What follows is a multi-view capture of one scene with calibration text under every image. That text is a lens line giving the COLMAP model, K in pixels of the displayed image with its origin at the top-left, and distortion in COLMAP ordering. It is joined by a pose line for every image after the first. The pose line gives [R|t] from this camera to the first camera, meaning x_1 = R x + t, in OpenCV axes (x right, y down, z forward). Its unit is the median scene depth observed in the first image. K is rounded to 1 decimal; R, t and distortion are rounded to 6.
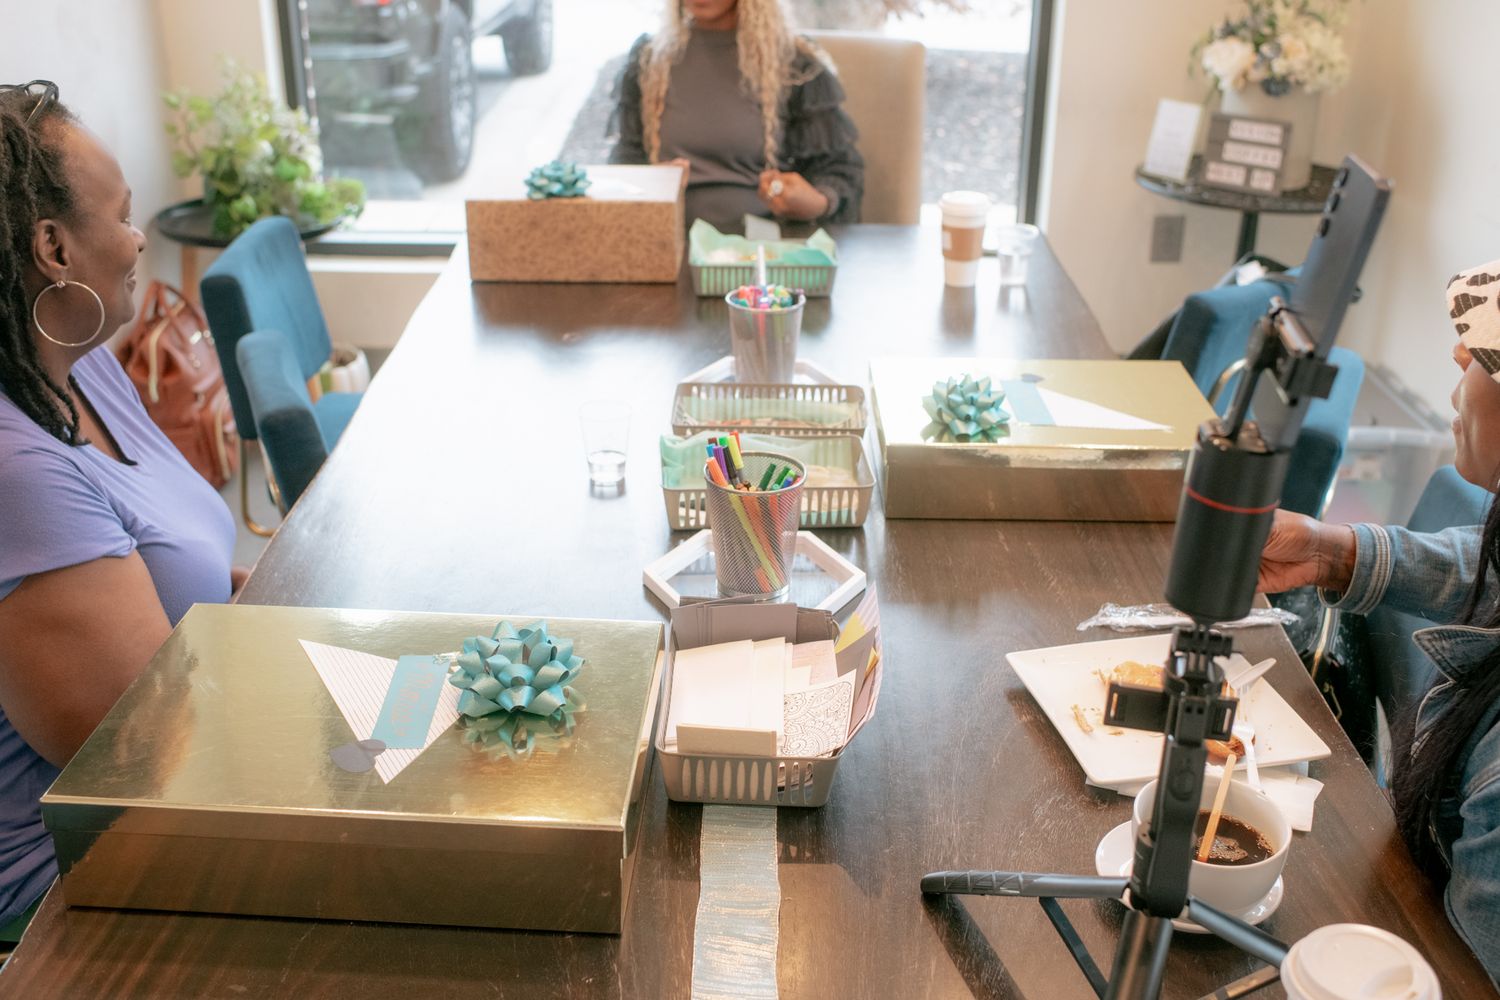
lens RADIAL K [[1574.2, 0, 758.4], [0, 1574.2, 506.4], [0, 0, 1]] dist [0.037580, 0.000000]
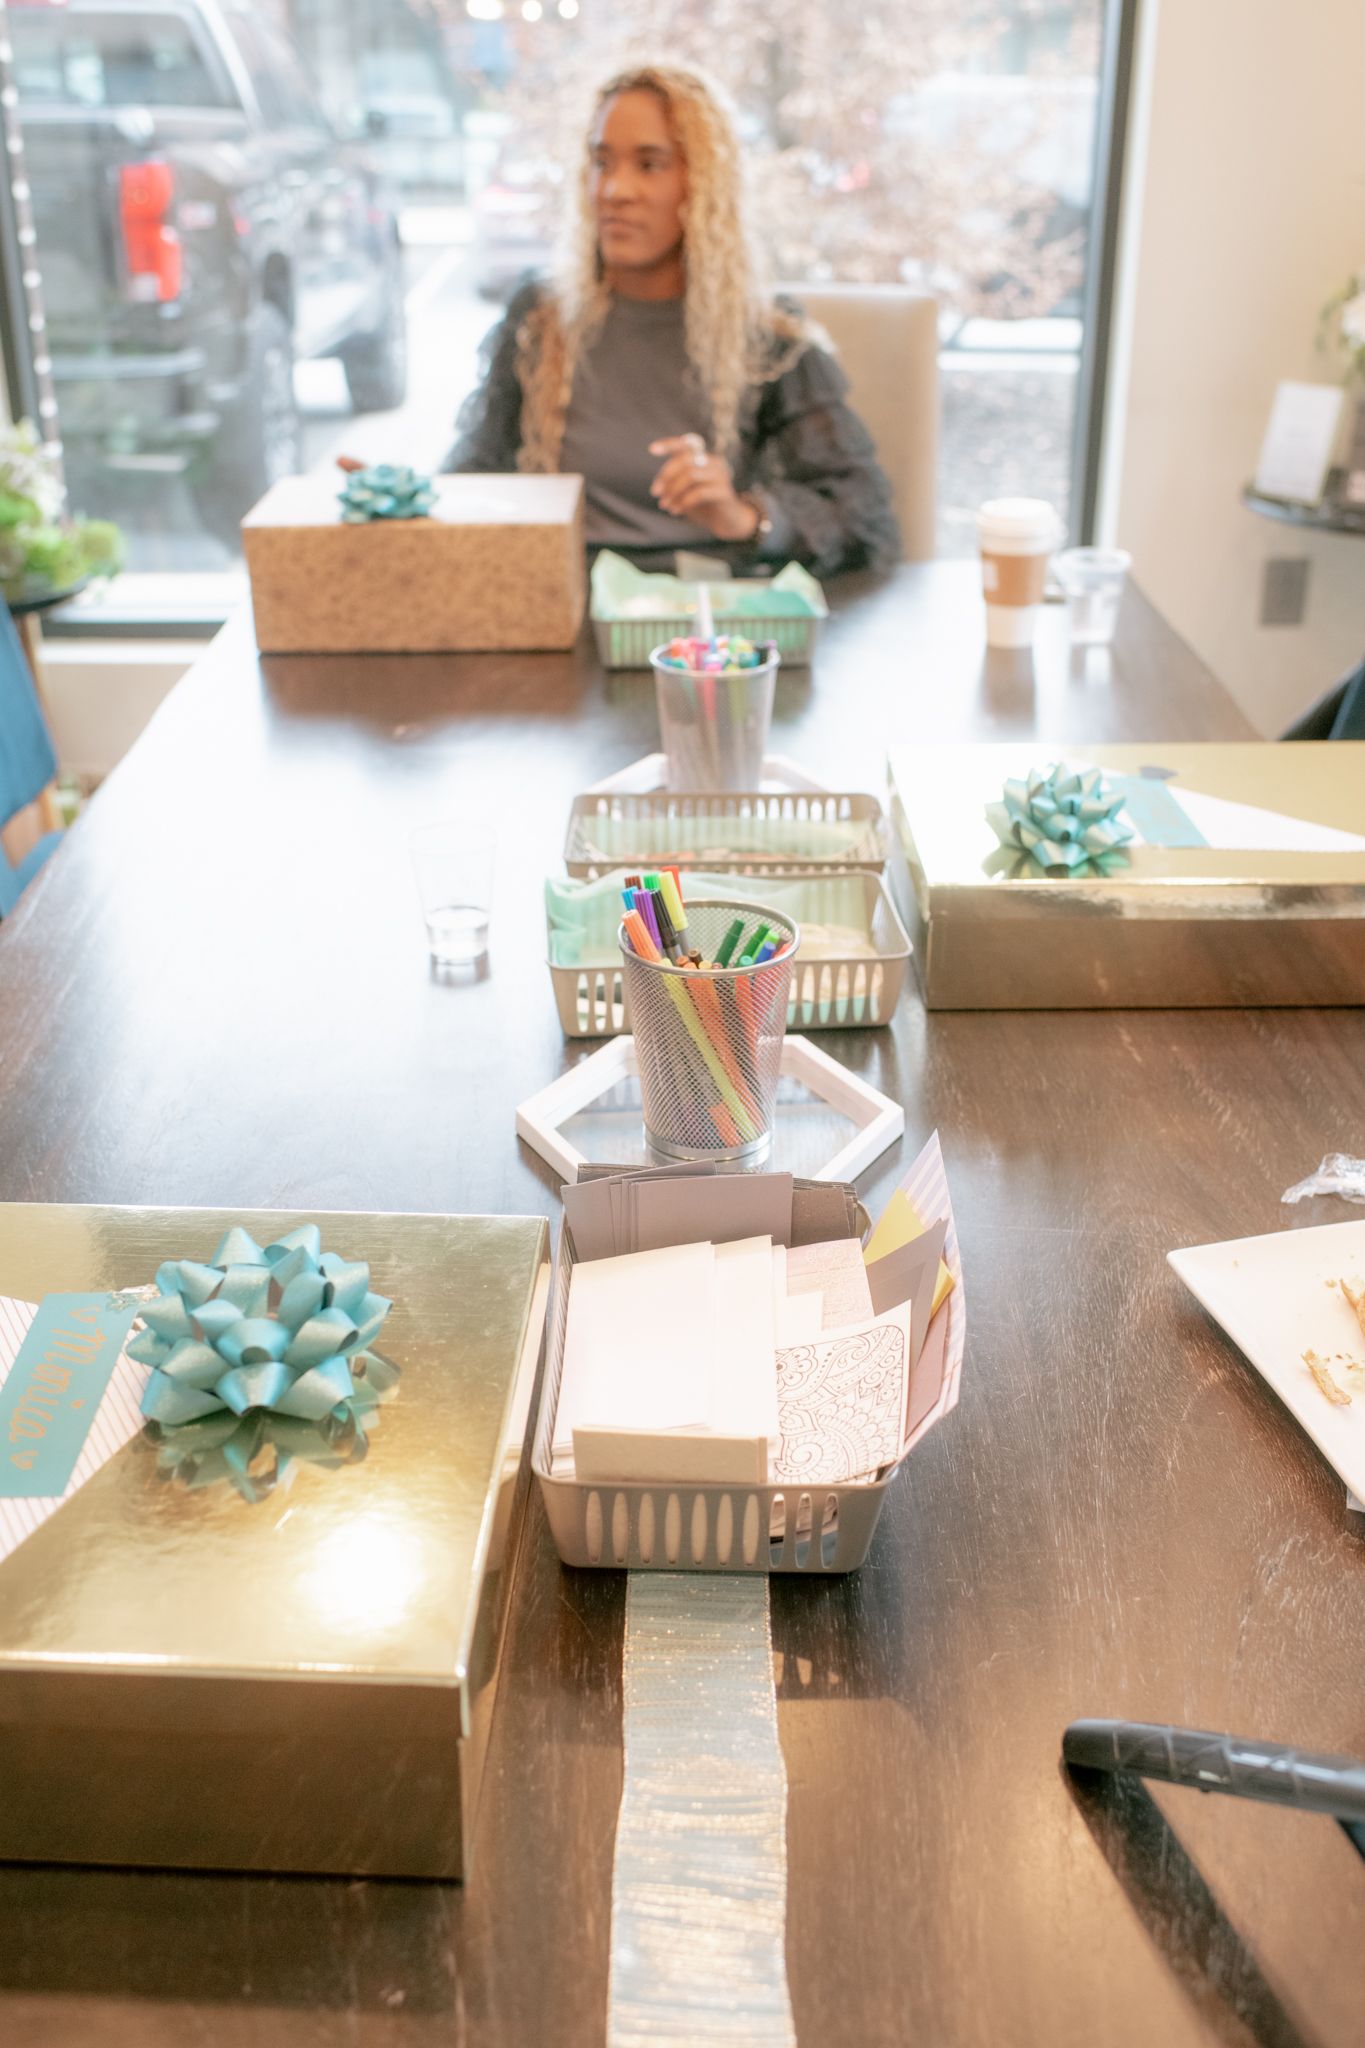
lens RADIAL K [[2149.3, 0, 672.8], [0, 2149.3, 1019.2], [0, 0, 1]] dist [0.037580, 0.000000]
pose [[0.999742, -0.019006, -0.012415, -0.005006], [0.019181, 0.999716, 0.014173, -0.002224], [0.012142, -0.014407, 0.999822, 0.188396]]
